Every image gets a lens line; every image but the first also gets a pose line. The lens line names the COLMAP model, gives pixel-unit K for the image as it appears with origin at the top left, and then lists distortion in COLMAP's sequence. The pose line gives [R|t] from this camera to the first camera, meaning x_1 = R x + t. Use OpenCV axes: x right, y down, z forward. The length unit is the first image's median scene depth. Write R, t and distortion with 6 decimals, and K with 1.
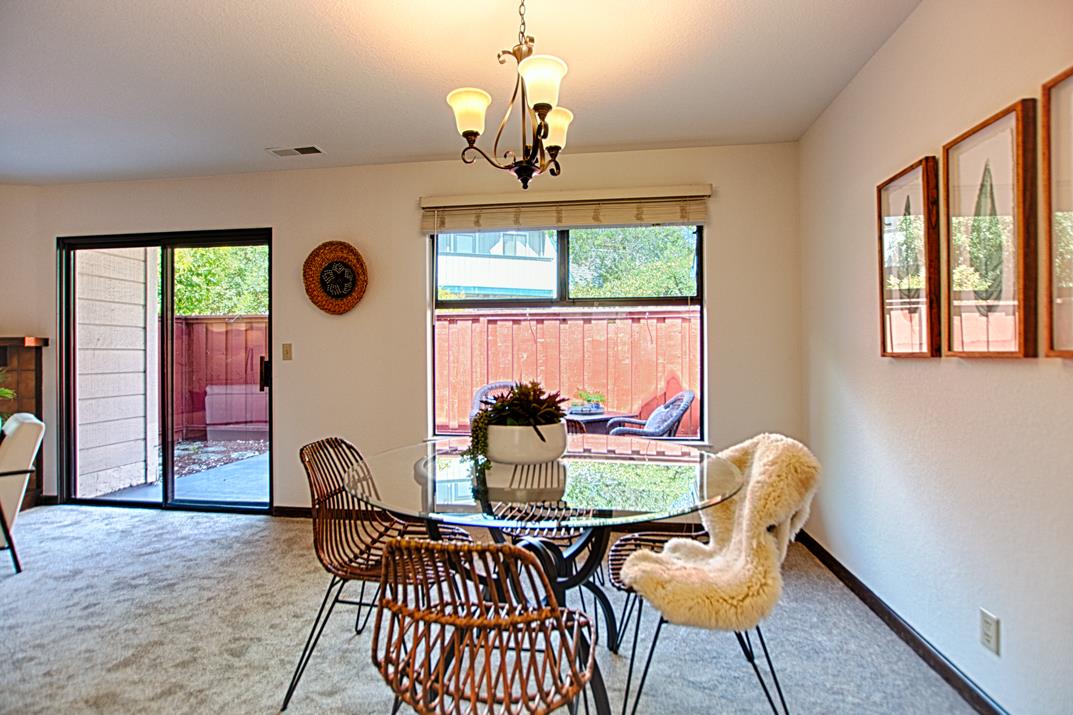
lens RADIAL K [[485.9, 0, 541.2], [0, 485.9, 358.0], [0, 0, 1]] dist [-0.024247, 0.004386]
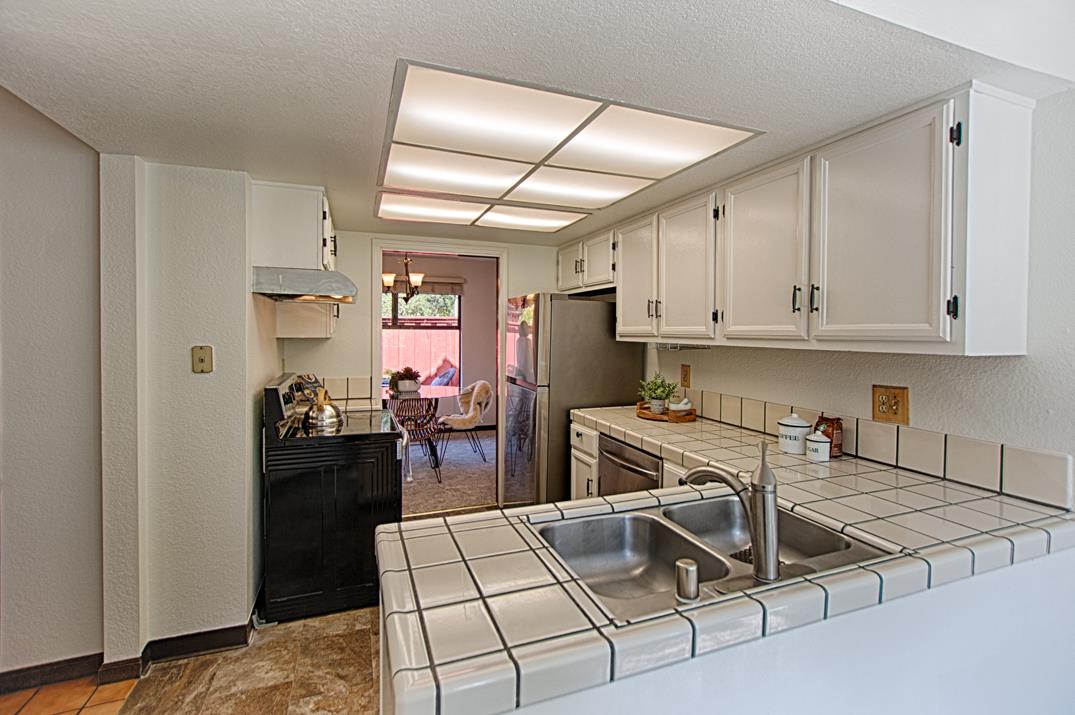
lens RADIAL K [[486.8, 0, 539.3], [0, 486.8, 348.2], [0, 0, 1]] dist [-0.024247, 0.004386]
pose [[0.883737, -0.006954, 0.467931, -0.383168], [-0.005627, 0.999659, 0.025483, -0.080308], [-0.467949, -0.025153, 0.883397, -1.116963]]
